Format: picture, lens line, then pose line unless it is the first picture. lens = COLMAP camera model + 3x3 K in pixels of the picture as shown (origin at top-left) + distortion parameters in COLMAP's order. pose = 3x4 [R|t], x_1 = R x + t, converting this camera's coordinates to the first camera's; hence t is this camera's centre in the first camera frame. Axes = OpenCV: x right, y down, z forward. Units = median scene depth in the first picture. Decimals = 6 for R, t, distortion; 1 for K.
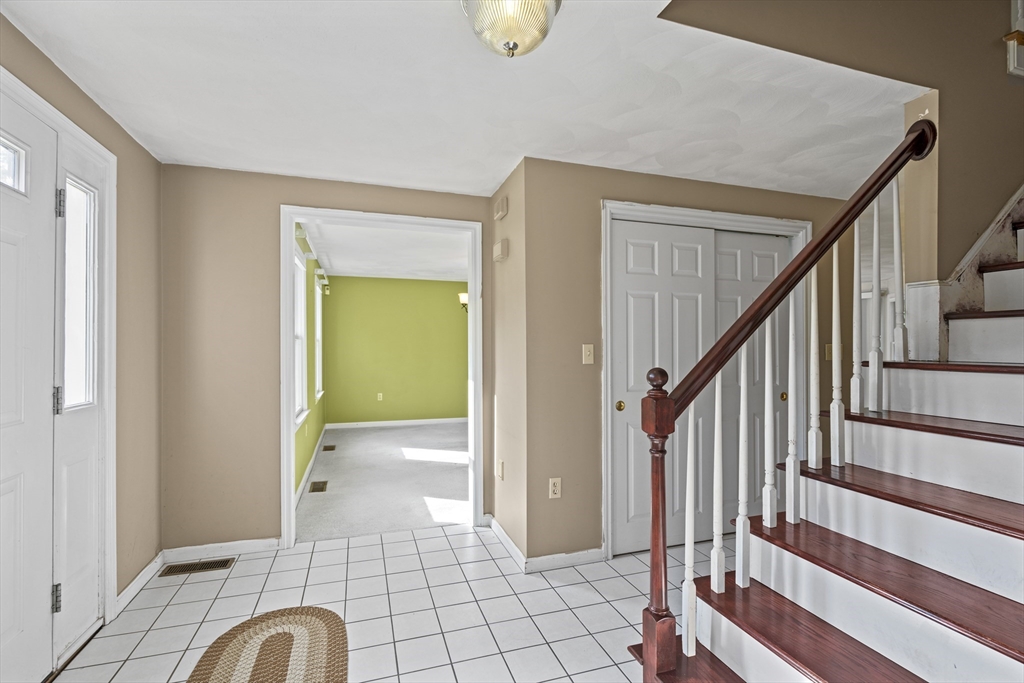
lens RADIAL K [[465.9, 0, 512.2], [0, 465.9, 350.6], [0, 0, 1]] dist [-0.010466, 0.003502]
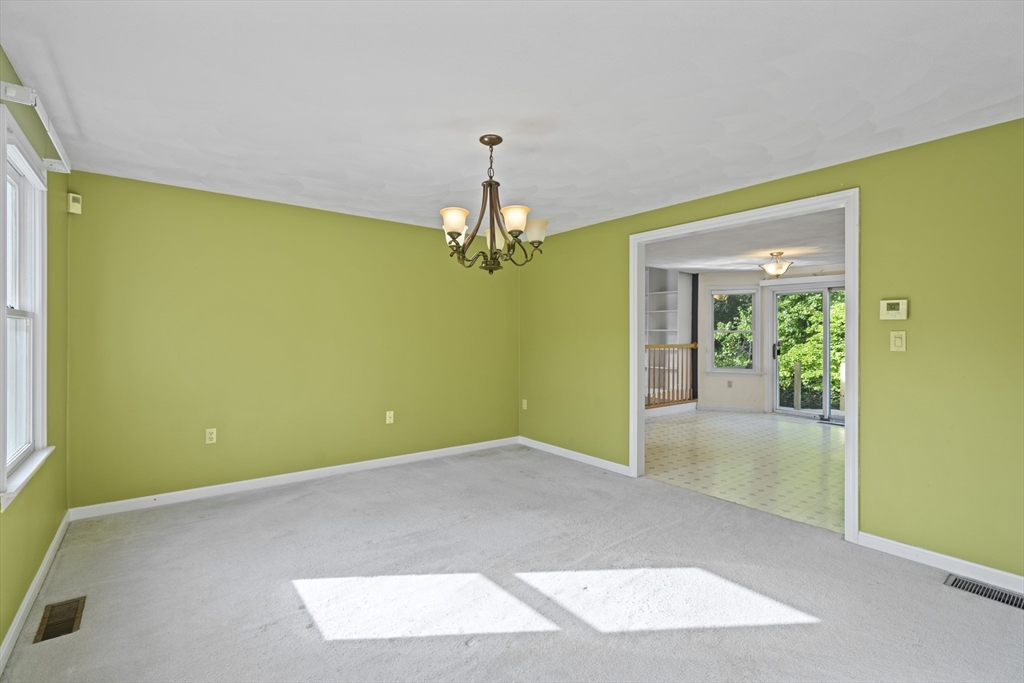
lens RADIAL K [[465.9, 0, 512.0], [0, 465.9, 339.5], [0, 0, 1]] dist [-0.010466, 0.003502]
pose [[0.945611, 0.002705, 0.325289, -0.131840], [-0.005582, 0.999953, 0.007911, -0.005871], [-0.325252, -0.009297, 0.945582, 0.399748]]
